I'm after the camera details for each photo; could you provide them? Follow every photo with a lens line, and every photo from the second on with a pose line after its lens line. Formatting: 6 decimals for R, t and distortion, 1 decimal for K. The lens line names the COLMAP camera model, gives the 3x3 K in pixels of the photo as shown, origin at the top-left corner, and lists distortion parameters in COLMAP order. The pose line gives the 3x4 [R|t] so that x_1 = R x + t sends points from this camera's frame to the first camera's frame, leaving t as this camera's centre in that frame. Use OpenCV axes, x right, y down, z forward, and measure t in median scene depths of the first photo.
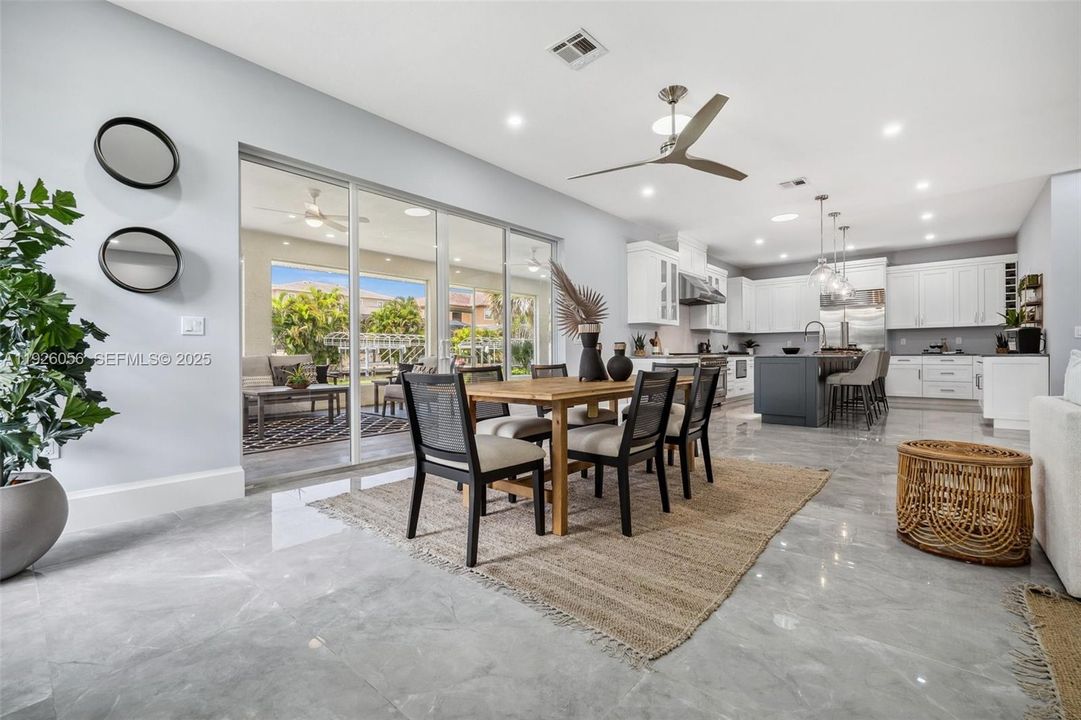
lens RADIAL K [[452.7, 0, 514.6], [0, 452.7, 355.1], [0, 0, 1]] dist [0.001767, 0.000269]
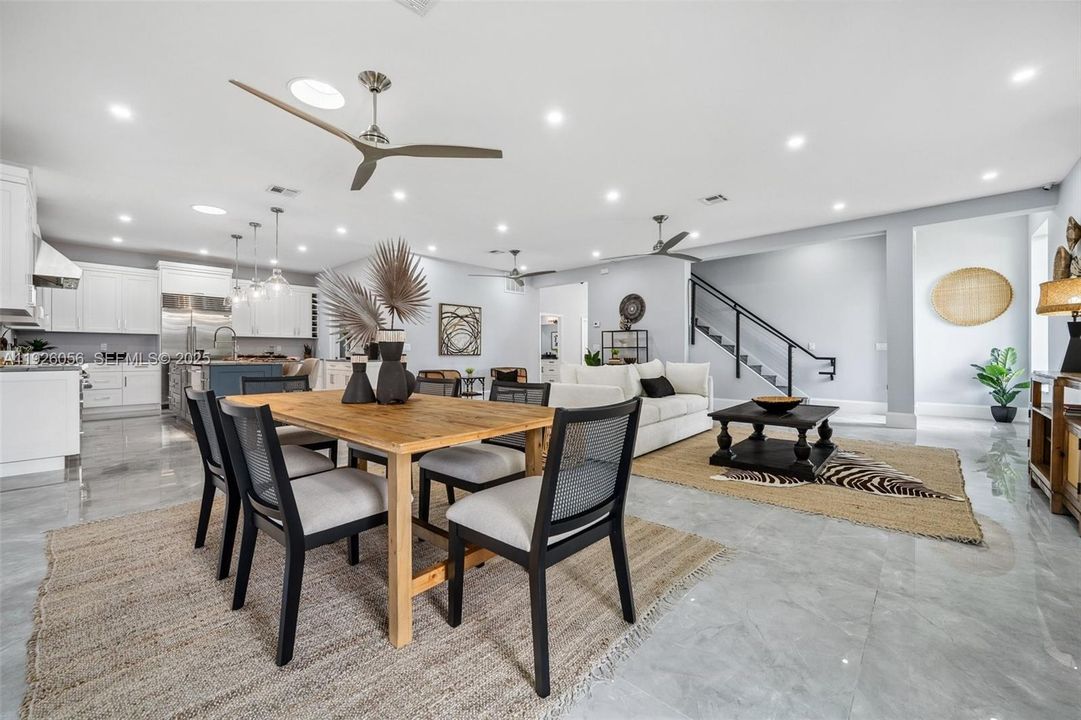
lens RADIAL K [[452.7, 0, 514.6], [0, 452.7, 355.1], [0, 0, 1]] dist [0.001767, 0.000269]
pose [[0.004821, 0.001882, 0.999987, -0.643797], [-0.001067, 0.999998, -0.001877, -0.025947], [-0.999988, -0.001058, 0.004823, 0.812994]]
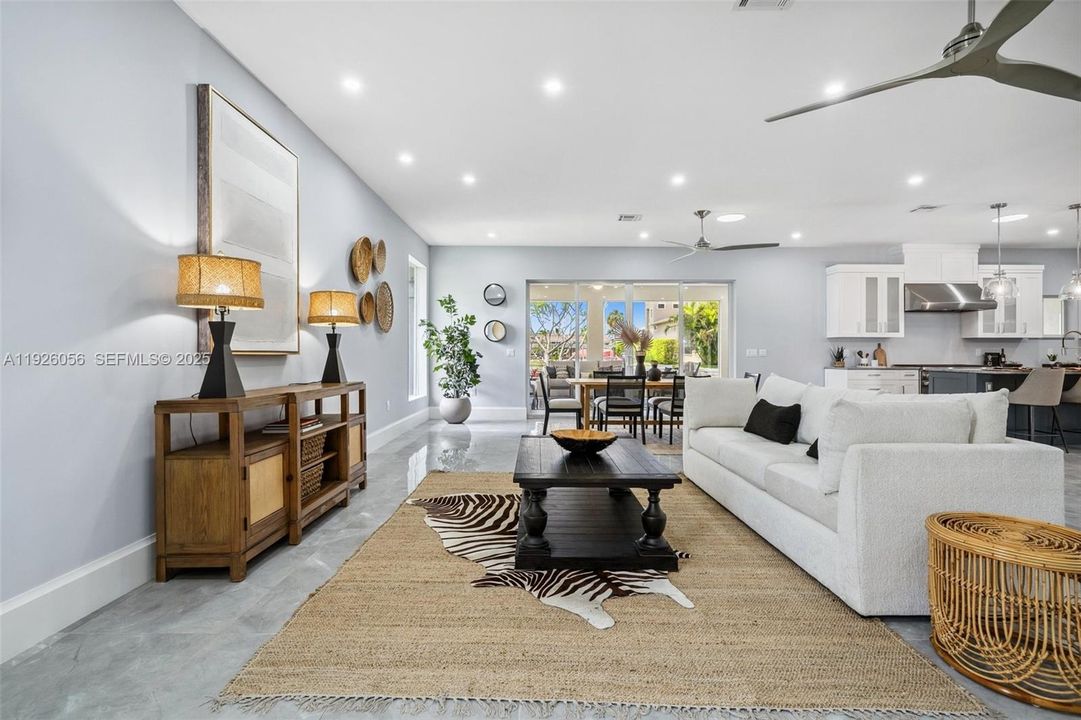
lens RADIAL K [[428.1, 0, 539.6], [0, 428.1, 356.8], [0, 0, 1]] dist [-0.001095, -0.000438]
pose [[0.676745, 0.008156, -0.736172, 1.261613], [-0.006625, 0.999966, 0.004988, -0.051900], [0.736188, 0.001502, 0.676776, -0.589603]]
